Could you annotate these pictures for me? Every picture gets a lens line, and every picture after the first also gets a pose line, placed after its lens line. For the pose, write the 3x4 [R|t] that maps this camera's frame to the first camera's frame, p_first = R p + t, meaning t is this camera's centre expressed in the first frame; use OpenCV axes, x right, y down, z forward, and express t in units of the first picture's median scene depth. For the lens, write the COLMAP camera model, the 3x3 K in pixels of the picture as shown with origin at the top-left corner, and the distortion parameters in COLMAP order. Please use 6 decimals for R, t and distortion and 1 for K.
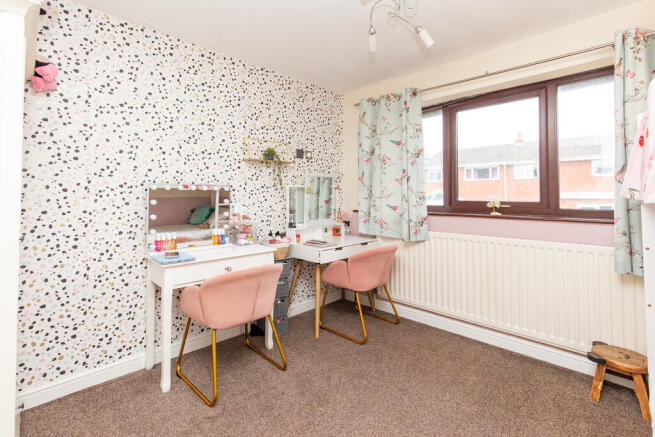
lens RADIAL K [[311.3, 0, 327.9], [0, 311.3, 190.5], [0, 0, 1]] dist [0.000135, -0.000058]
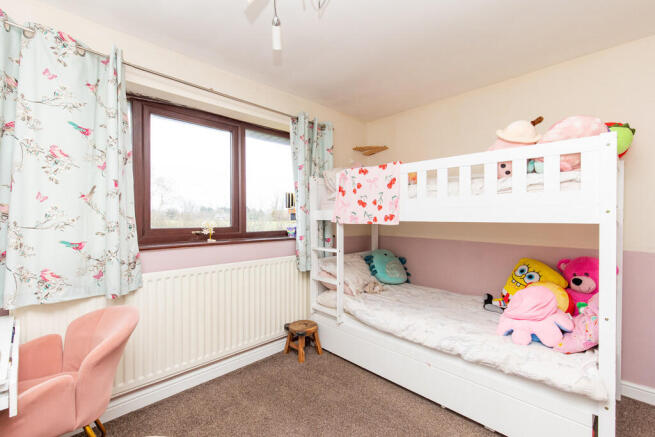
lens RADIAL K [[293.6, 0, 327.5], [0, 293.6, 218.5], [0, 0, 1]] dist [0.000615, 0.000080]
pose [[-0.003110, 0.002675, 0.999992, -0.368302], [-0.009222, 0.999954, -0.002704, 0.005647], [-0.999953, -0.009231, -0.003085, 0.650104]]
